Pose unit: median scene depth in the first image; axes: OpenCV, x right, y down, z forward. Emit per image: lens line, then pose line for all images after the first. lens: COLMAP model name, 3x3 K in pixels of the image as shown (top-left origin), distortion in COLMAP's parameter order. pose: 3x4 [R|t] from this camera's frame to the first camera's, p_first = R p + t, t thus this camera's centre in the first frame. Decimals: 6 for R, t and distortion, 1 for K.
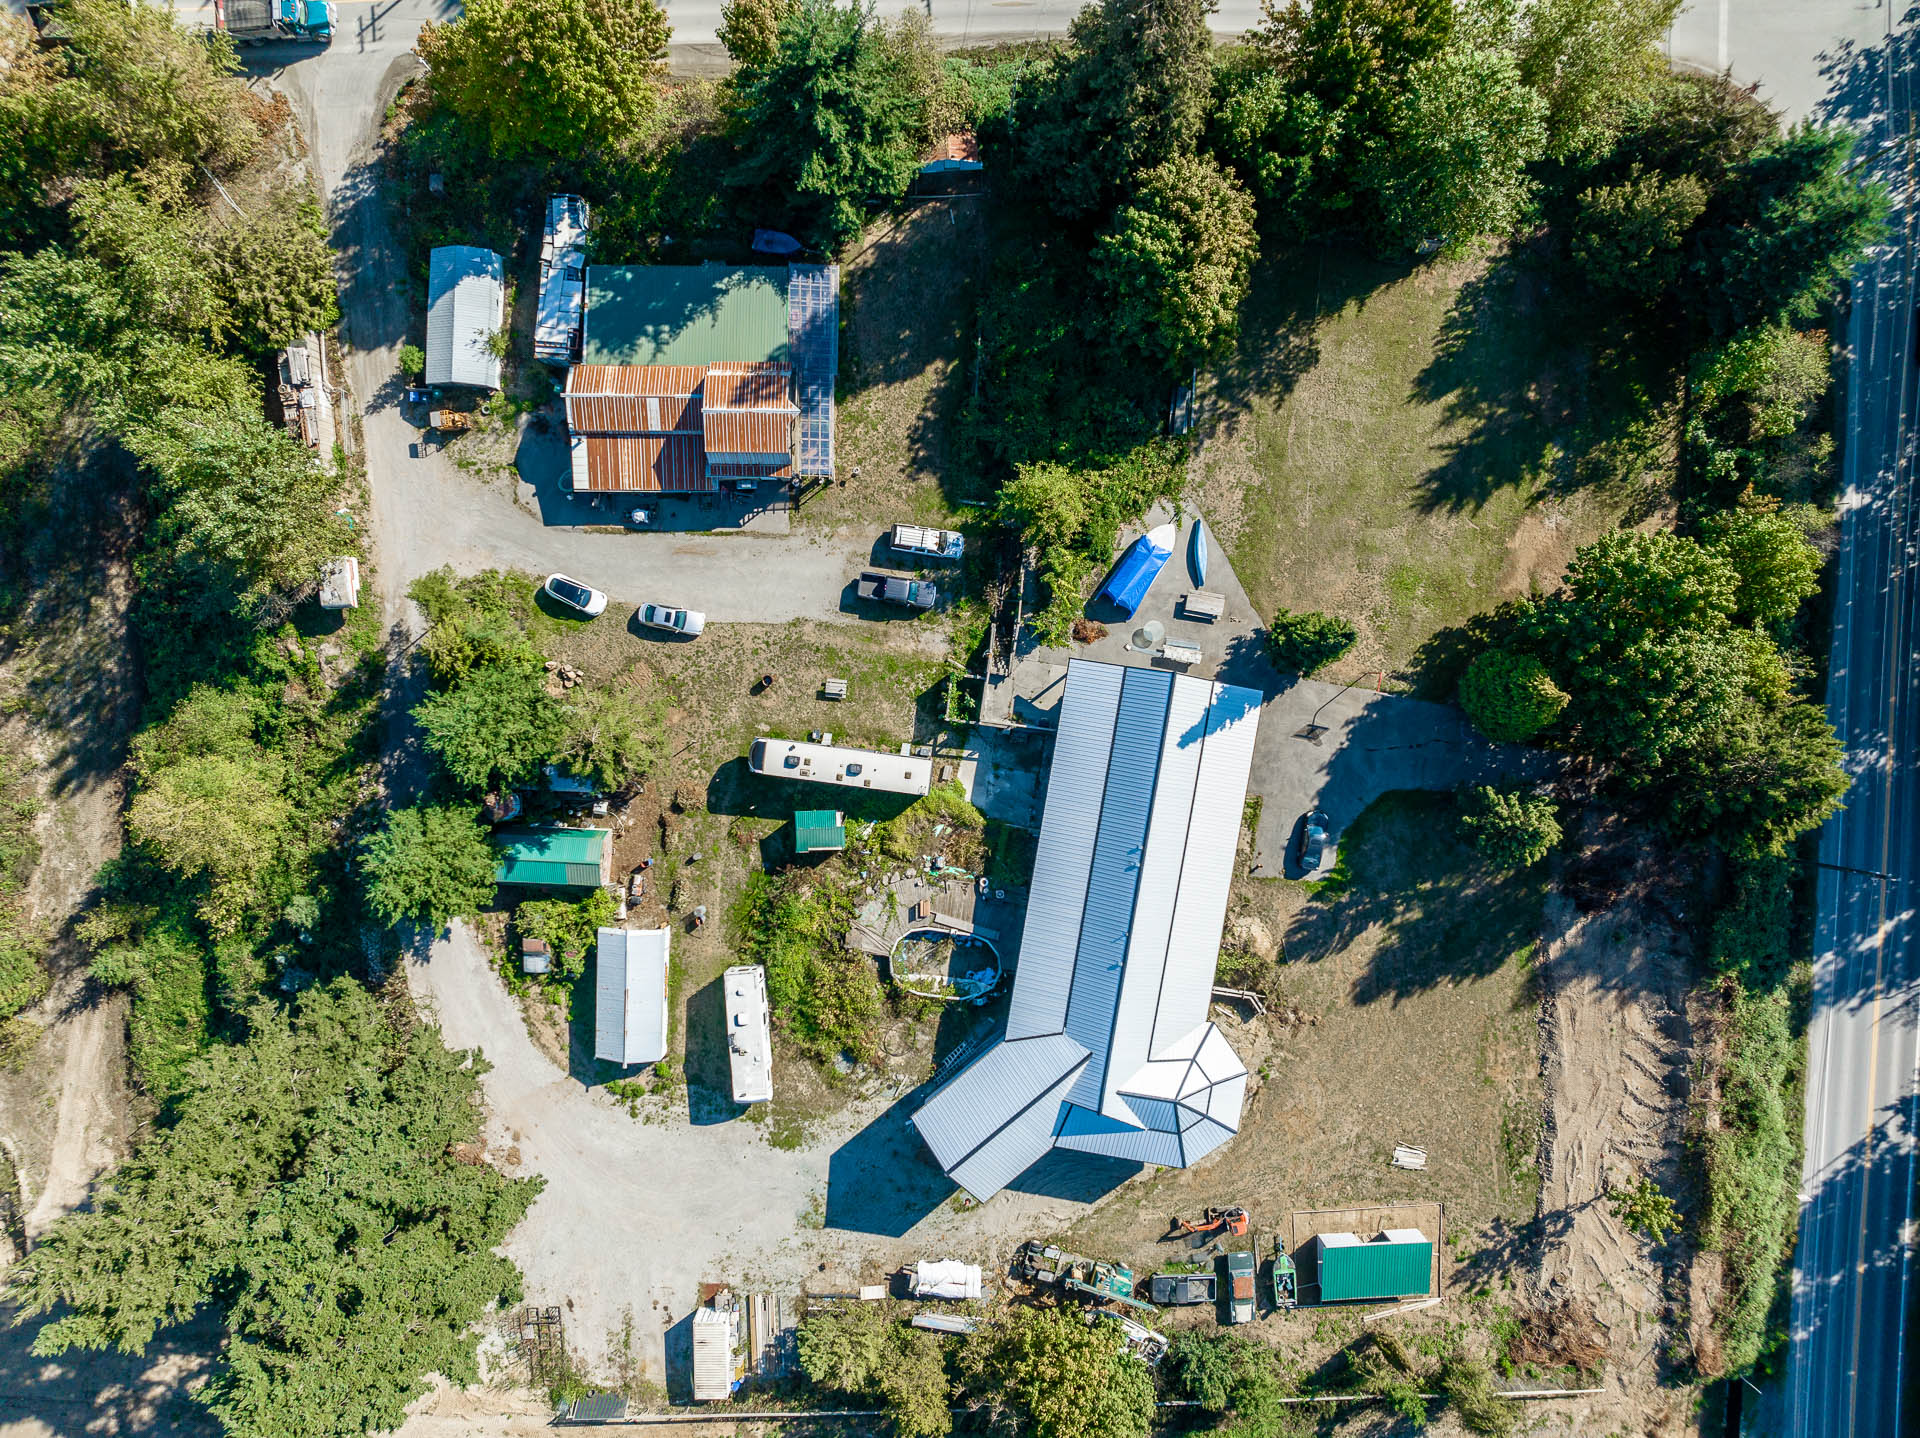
lens RADIAL K [[1348.2, 0, 960.8], [0, 1348.2, 717.6], [0, 0, 1]] dist [-0.047271, 0.015995]
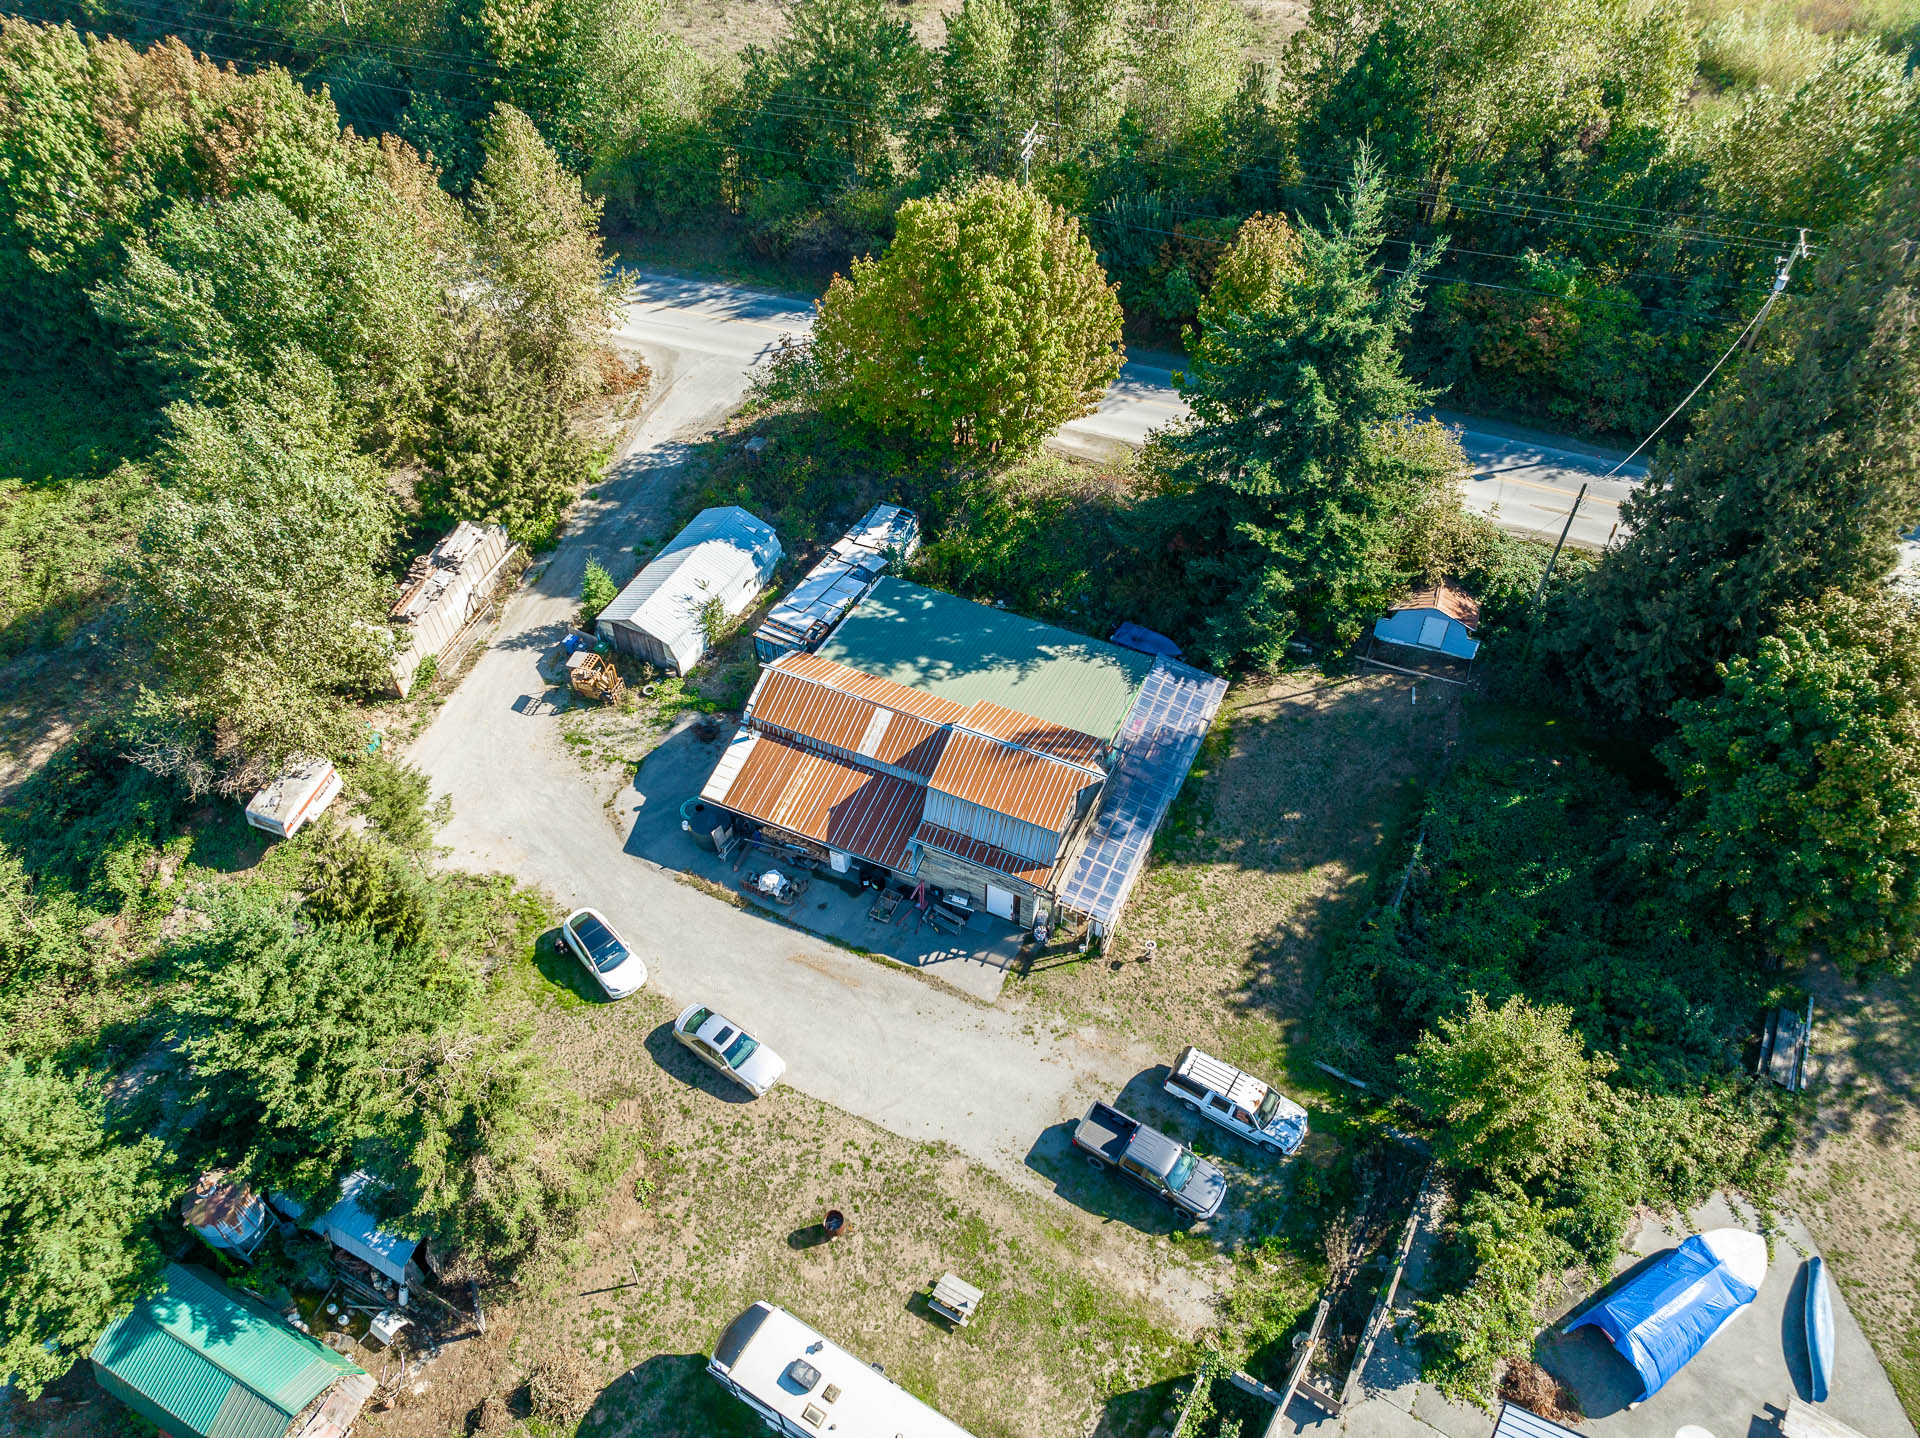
lens RADIAL K [[1348.2, 0, 957.8], [0, 1348.2, 725.5], [0, 0, 1]] dist [-0.047271, 0.015995]
pose [[0.912112, 0.293884, -0.285803, -0.018075], [-0.409913, 0.661977, -0.627502, 0.137682], [0.004782, 0.689506, 0.724264, 0.528315]]
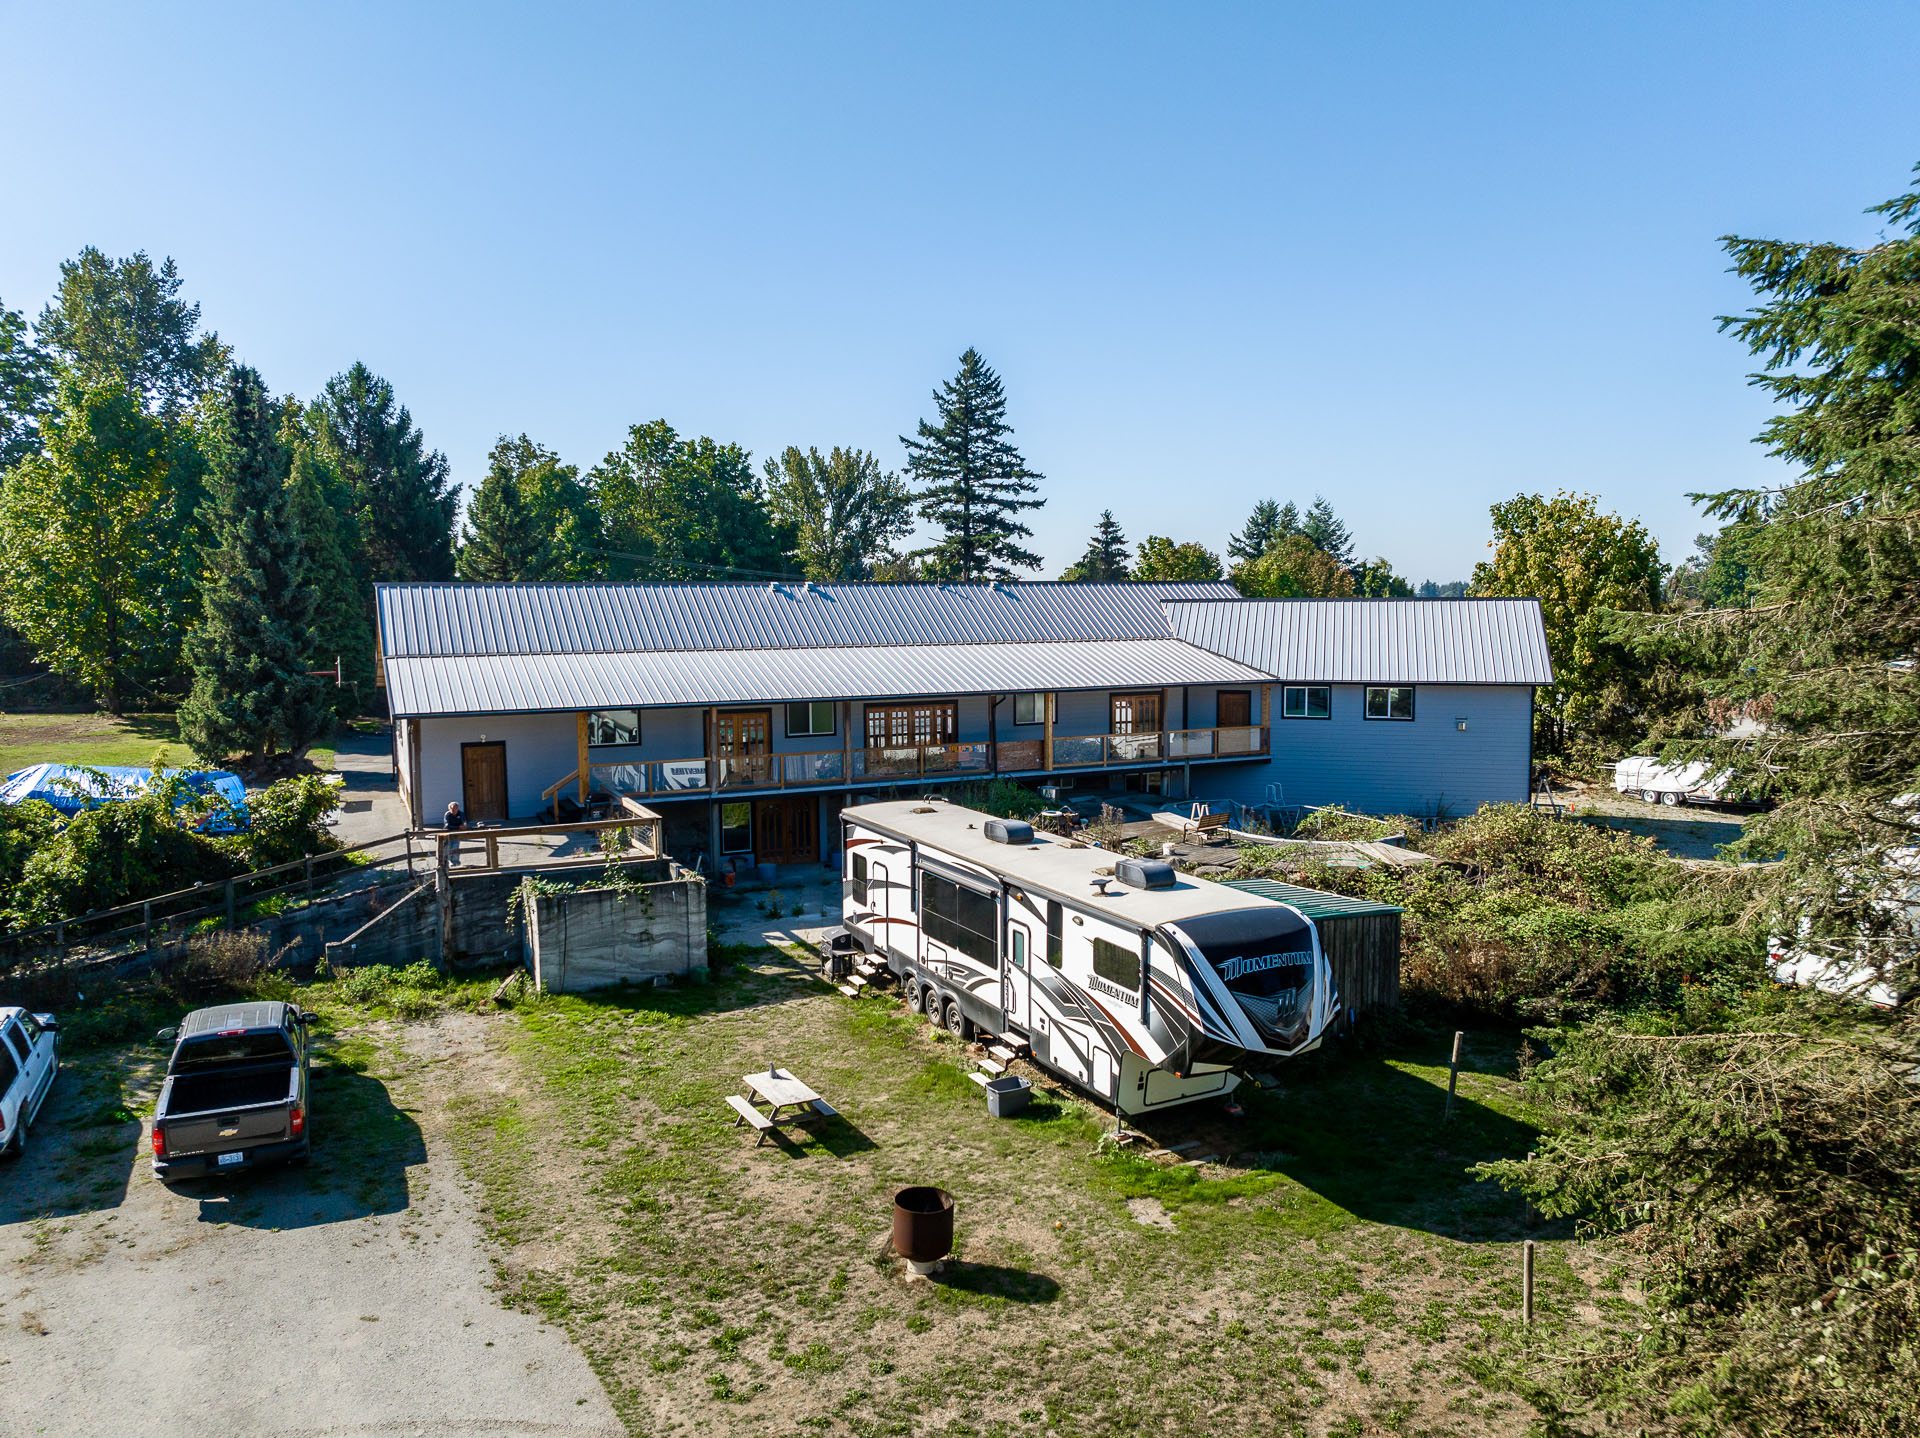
lens RADIAL K [[1348.2, 0, 958.1], [0, 1348.2, 715.7], [0, 0, 1]] dist [-0.047271, 0.015995]
pose [[-0.565698, -0.084334, 0.820289, -0.279625], [0.824504, -0.073976, 0.560999, -0.114583], [0.013371, 0.993688, 0.111382, 0.917545]]
